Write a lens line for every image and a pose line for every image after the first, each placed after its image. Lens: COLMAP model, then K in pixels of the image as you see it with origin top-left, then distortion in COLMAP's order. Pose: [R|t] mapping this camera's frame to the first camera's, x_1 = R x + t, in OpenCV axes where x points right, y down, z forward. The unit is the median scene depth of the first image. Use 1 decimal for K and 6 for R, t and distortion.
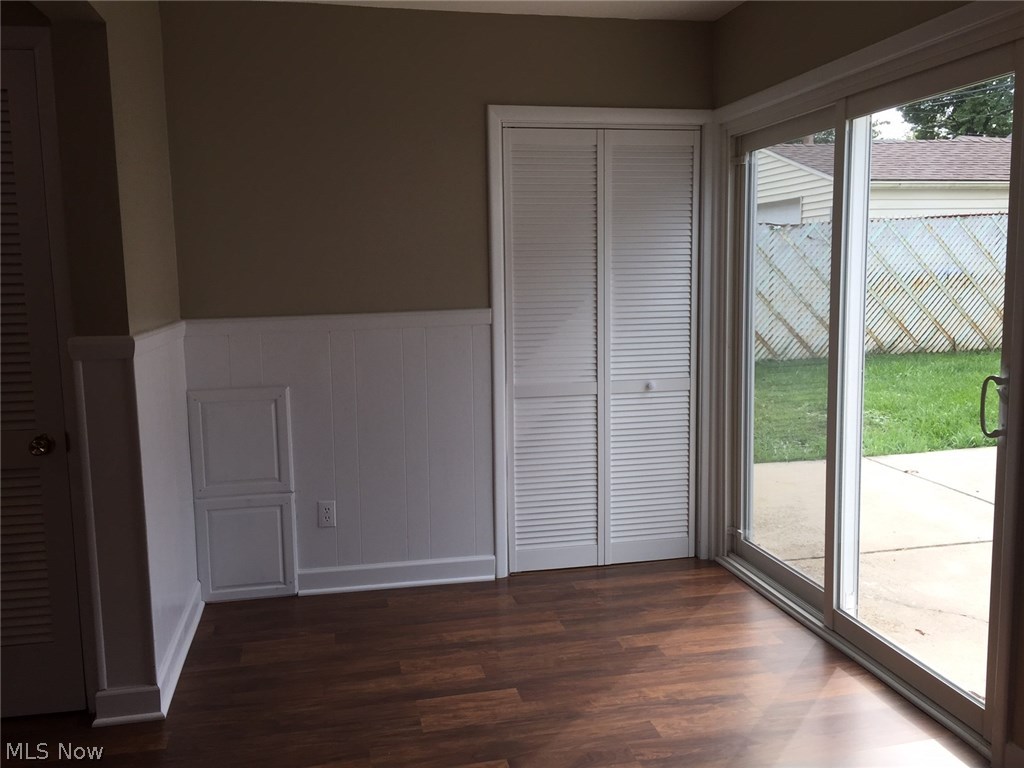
lens RADIAL K [[875.6, 0, 513.7], [0, 875.6, 383.8], [0, 0, 1]] dist [0.089442, -0.123941]
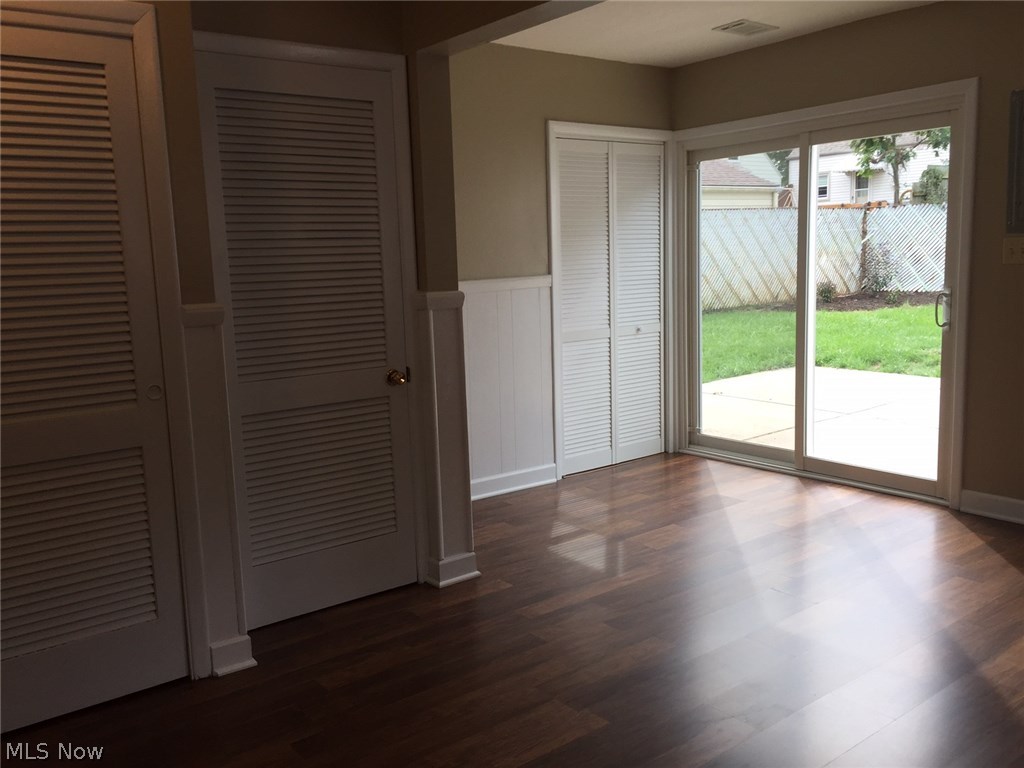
lens RADIAL K [[875.6, 0, 513.7], [0, 875.6, 383.8], [0, 0, 1]] dist [0.089442, -0.123941]
pose [[0.900269, -0.077109, 0.428450, -0.671335], [0.074585, 0.996956, 0.022705, 0.044846], [-0.428897, 0.011516, 0.903280, -0.172395]]
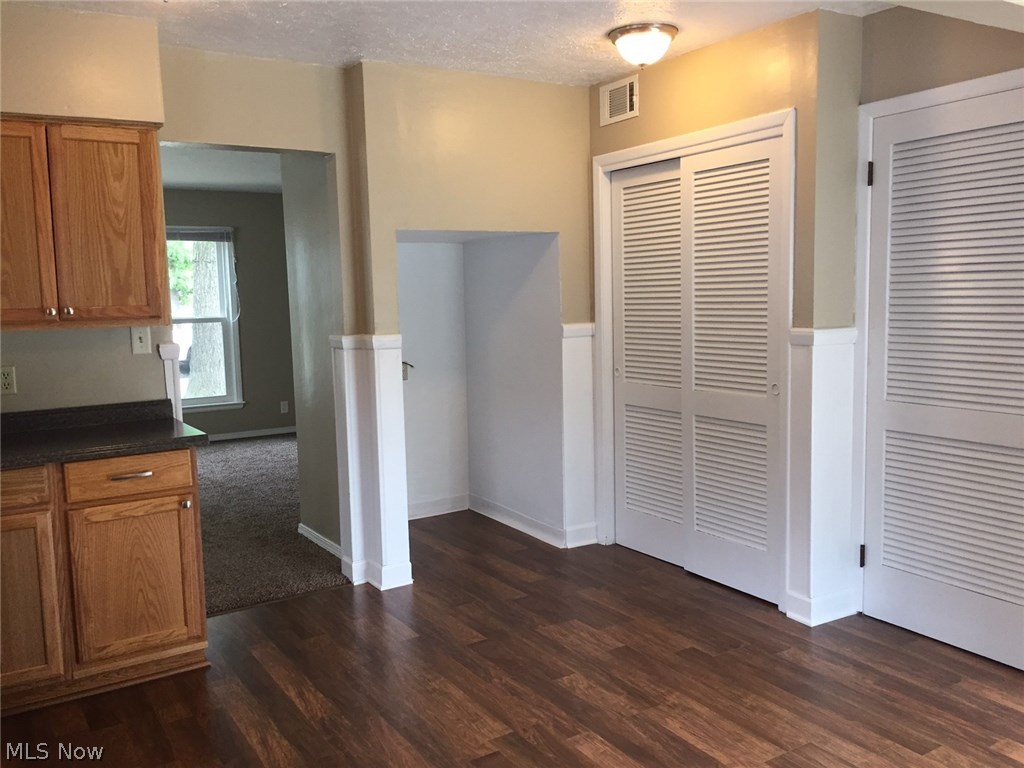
lens RADIAL K [[878.3, 0, 512.3], [0, 878.3, 386.4], [0, 0, 1]] dist [0.085488, -0.114103]
pose [[0.340172, 0.110385, -0.933862, 0.208228], [-0.101781, 0.991574, 0.080132, -0.007022], [0.934839, 0.067791, 0.348541, -0.013004]]
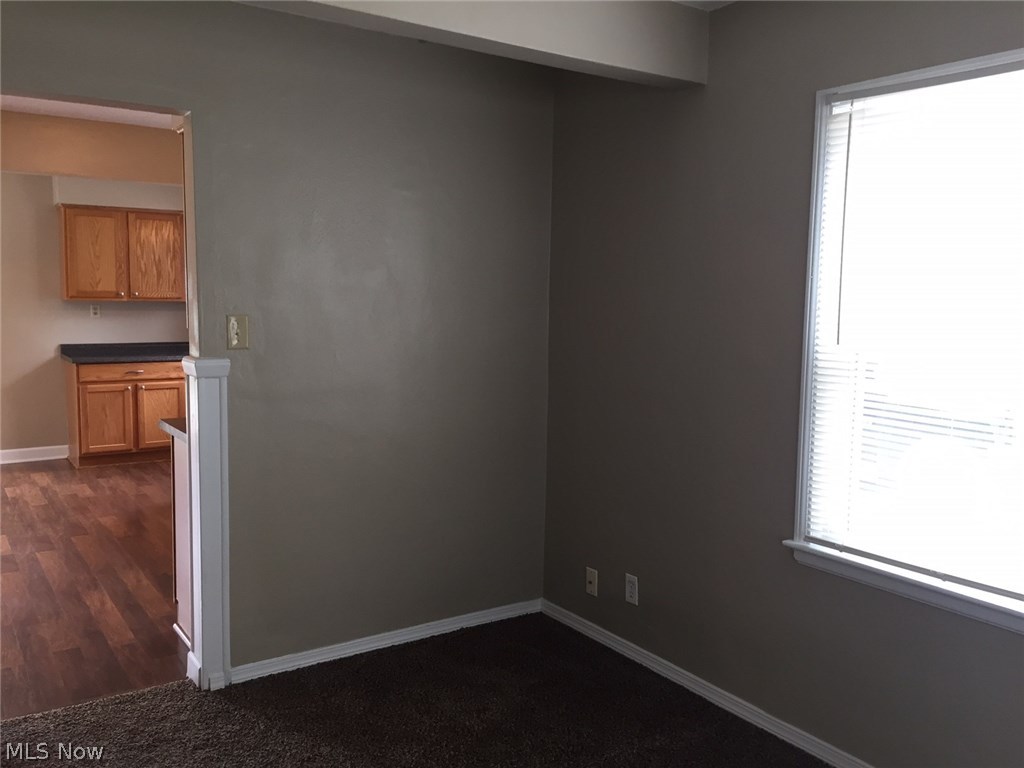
lens RADIAL K [[875.6, 0, 513.7], [0, 875.6, 383.8], [0, 0, 1]] dist [0.089442, -0.123941]
pose [[-0.368776, -0.083972, 0.925718, -1.758902], [0.114663, 0.984195, 0.134954, 0.012796], [-0.922419, 0.155913, -0.353319, -0.009514]]
